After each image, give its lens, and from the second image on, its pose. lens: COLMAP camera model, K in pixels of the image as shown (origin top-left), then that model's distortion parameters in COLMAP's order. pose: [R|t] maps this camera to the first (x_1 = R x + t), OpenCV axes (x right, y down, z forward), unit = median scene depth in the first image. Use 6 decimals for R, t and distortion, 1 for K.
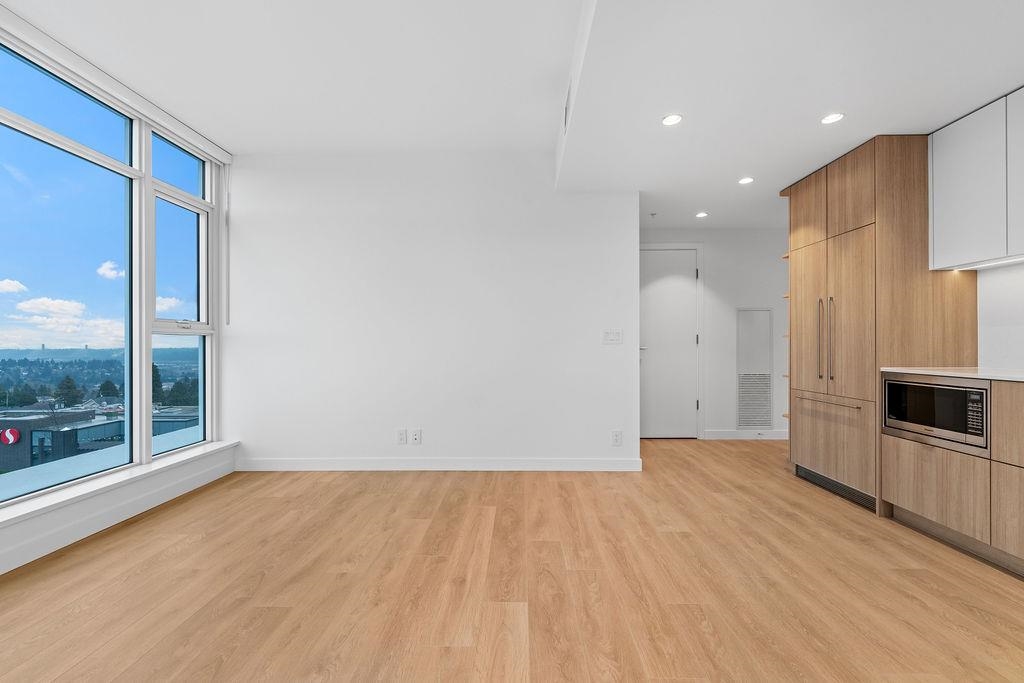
lens RADIAL K [[416.3, 0, 512.8], [0, 416.3, 344.7], [0, 0, 1]] dist [-0.000302, -0.000030]
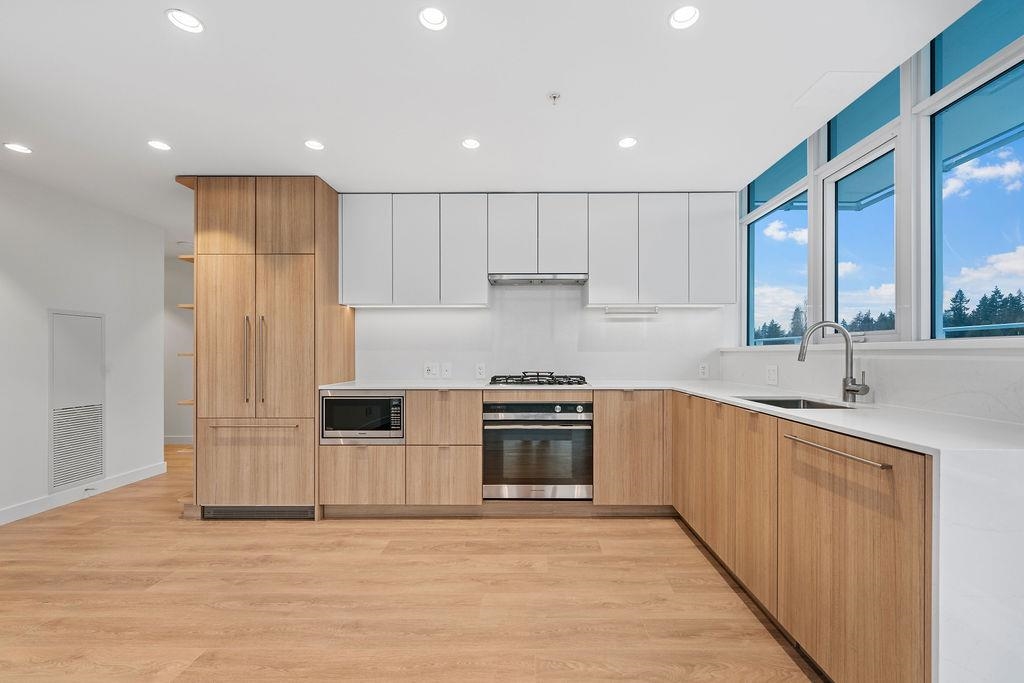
lens RADIAL K [[422.5, 0, 532.6], [0, 422.5, 352.9], [0, 0, 1]] dist [-0.000695, -0.000068]
pose [[-0.010040, 0.003778, 0.999942, -0.227053], [0.000958, 0.999992, -0.003769, -0.026396], [-0.999949, 0.000920, -0.010044, 0.405630]]
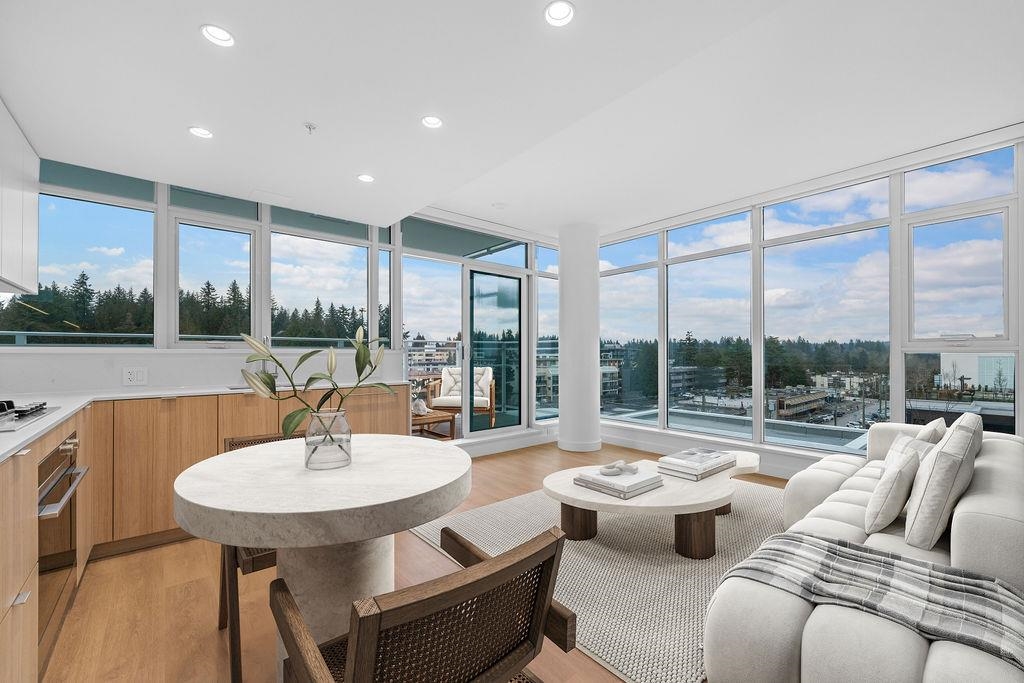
lens RADIAL K [[413.0, 0, 509.2], [0, 413.0, 353.7], [0, 0, 1]] dist [-0.000070, 0.000003]
pose [[-0.756864, 0.002321, -0.653568, 0.713315], [0.002286, 0.999997, 0.000904, -0.031638], [0.653568, -0.000810, -0.756867, 1.195453]]
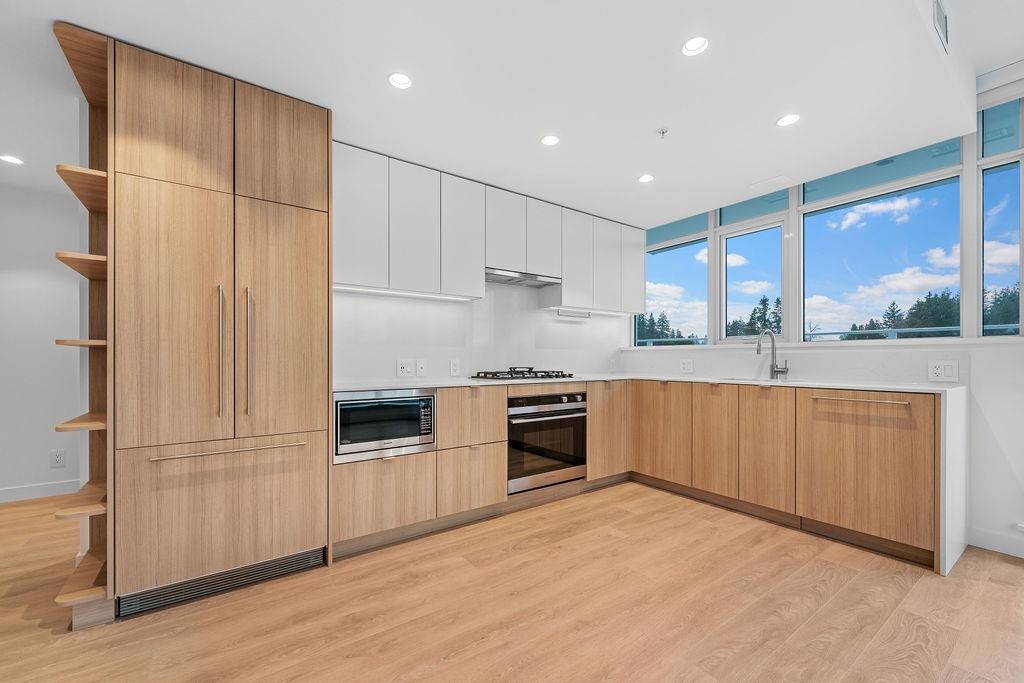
lens RADIAL K [[417.2, 0, 510.8], [0, 417.2, 359.3], [0, 0, 1]] dist [-0.001072, -0.000057]
pose [[-0.596054, 0.001607, 0.802943, -0.008690], [0.001686, 0.999998, -0.000750, -0.000982], [-0.802943, 0.000907, -0.596056, 1.113551]]
